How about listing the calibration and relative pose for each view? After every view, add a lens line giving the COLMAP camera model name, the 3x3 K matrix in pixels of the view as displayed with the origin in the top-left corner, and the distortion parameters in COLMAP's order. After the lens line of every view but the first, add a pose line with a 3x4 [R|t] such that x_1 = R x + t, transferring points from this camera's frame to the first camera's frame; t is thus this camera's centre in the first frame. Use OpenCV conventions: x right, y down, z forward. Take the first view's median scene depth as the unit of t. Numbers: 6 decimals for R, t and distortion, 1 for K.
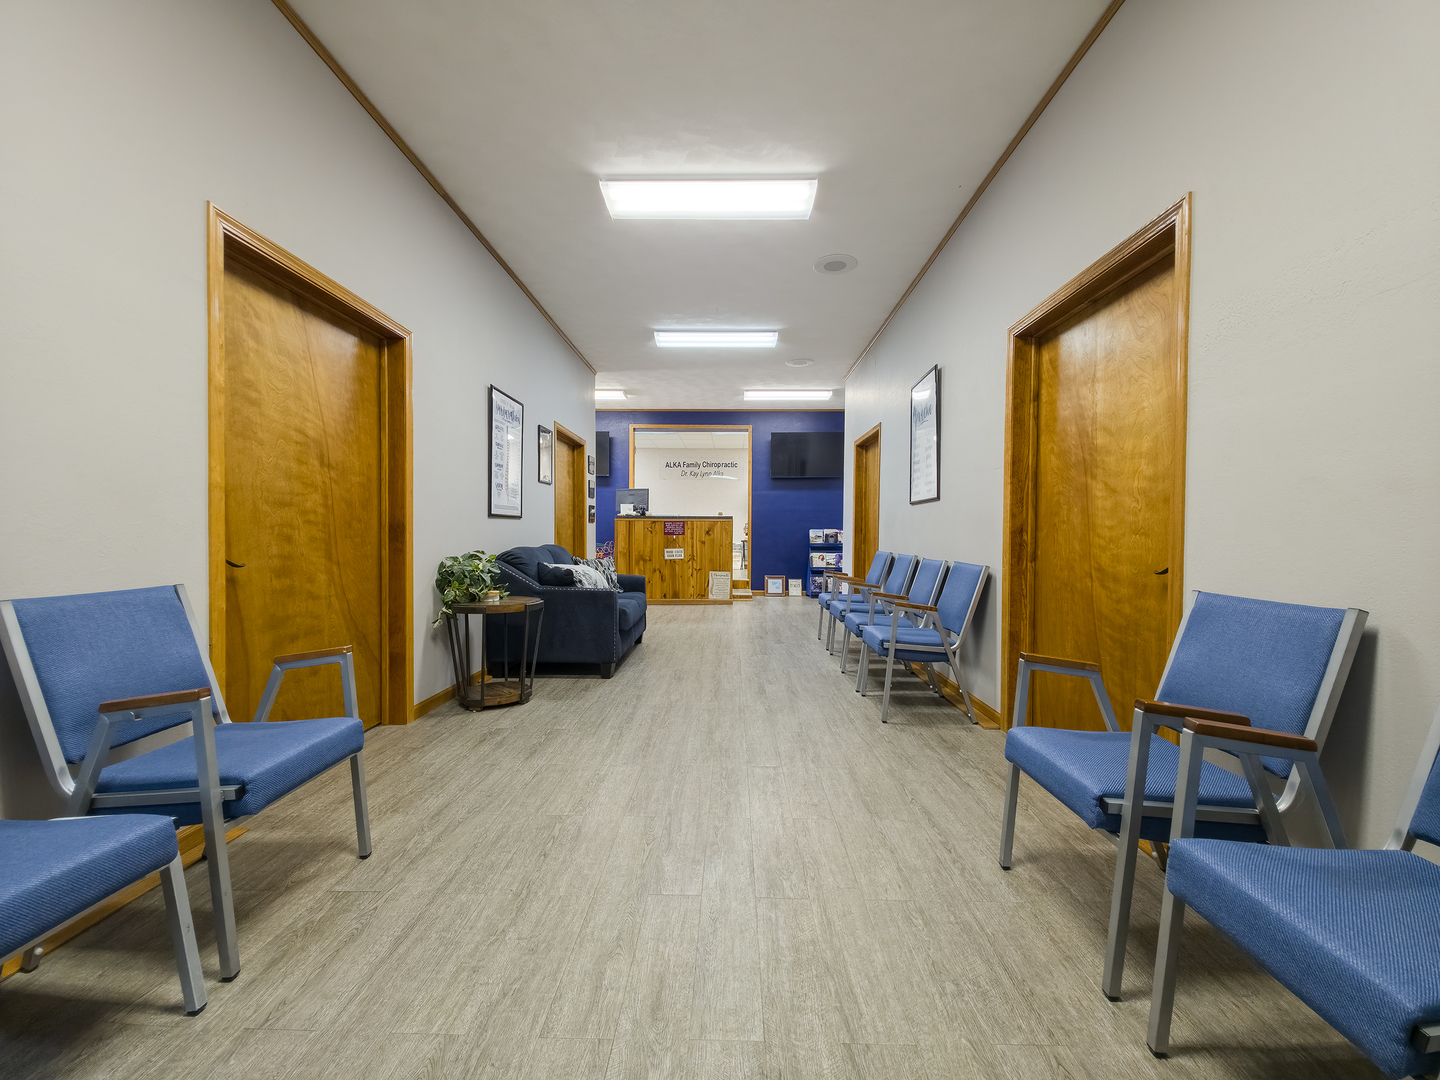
lens RADIAL K [[571.8, 0, 723.7], [0, 571.8, 542.9], [0, 0, 1]] dist [0.016171, -0.009642]
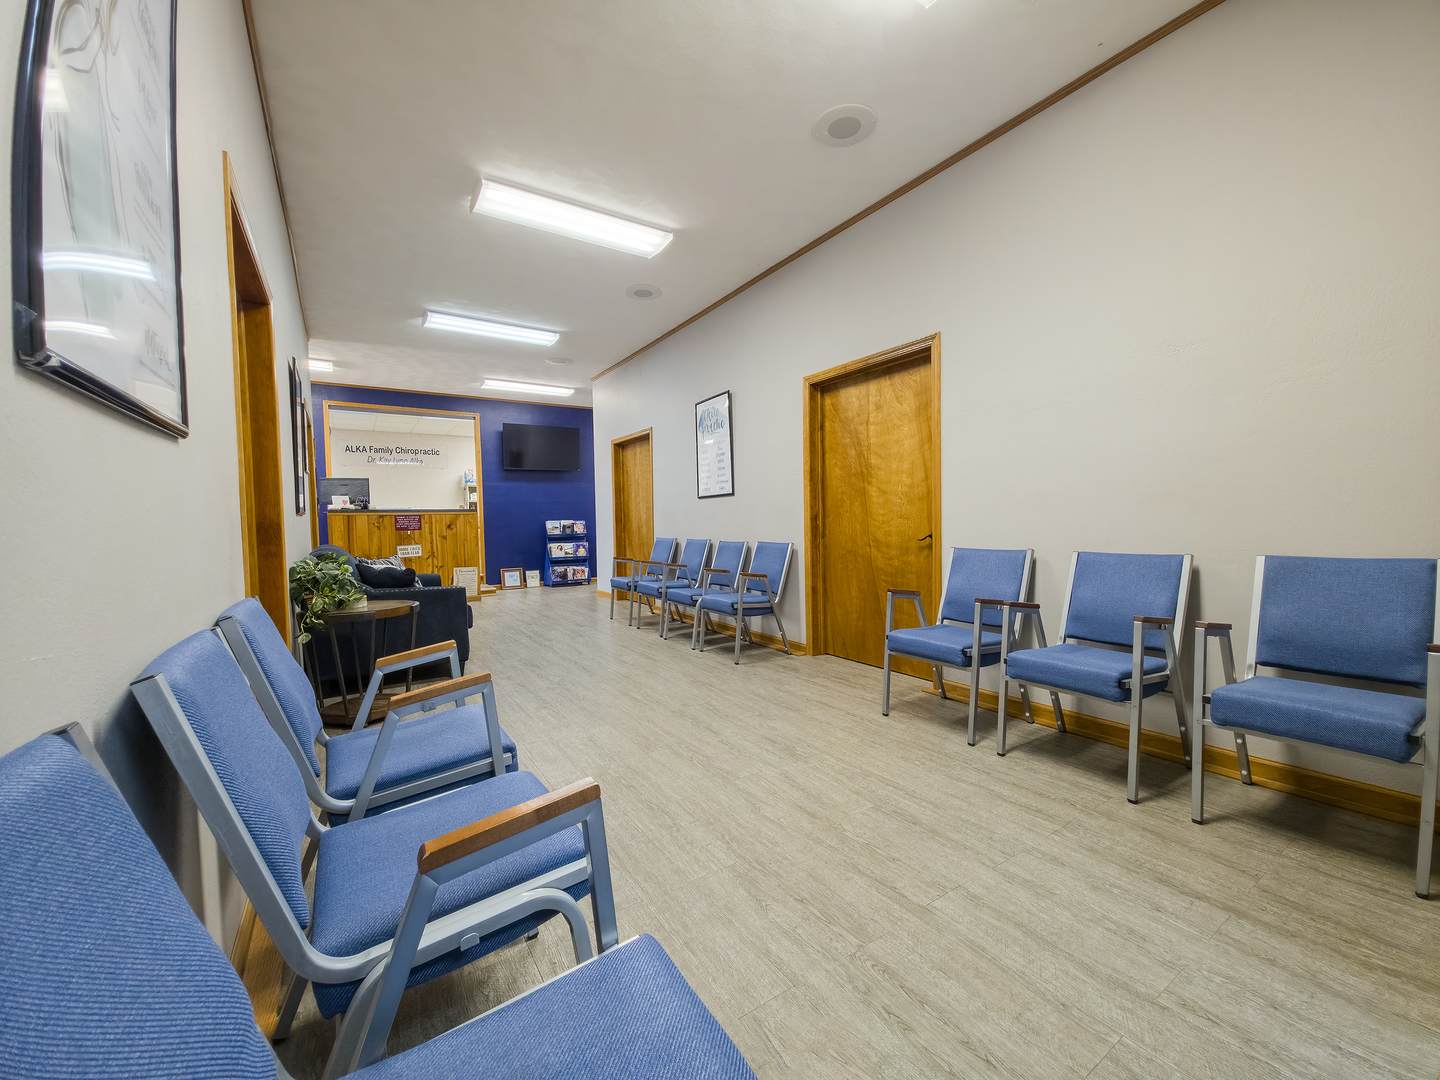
lens RADIAL K [[571.8, 0, 723.7], [0, 571.8, 542.9], [0, 0, 1]] dist [0.016171, -0.009642]
pose [[0.827707, -0.044002, 0.559433, -0.218928], [0.034285, 0.999024, 0.027851, -0.002548], [-0.560112, -0.003872, 0.828408, -0.036032]]
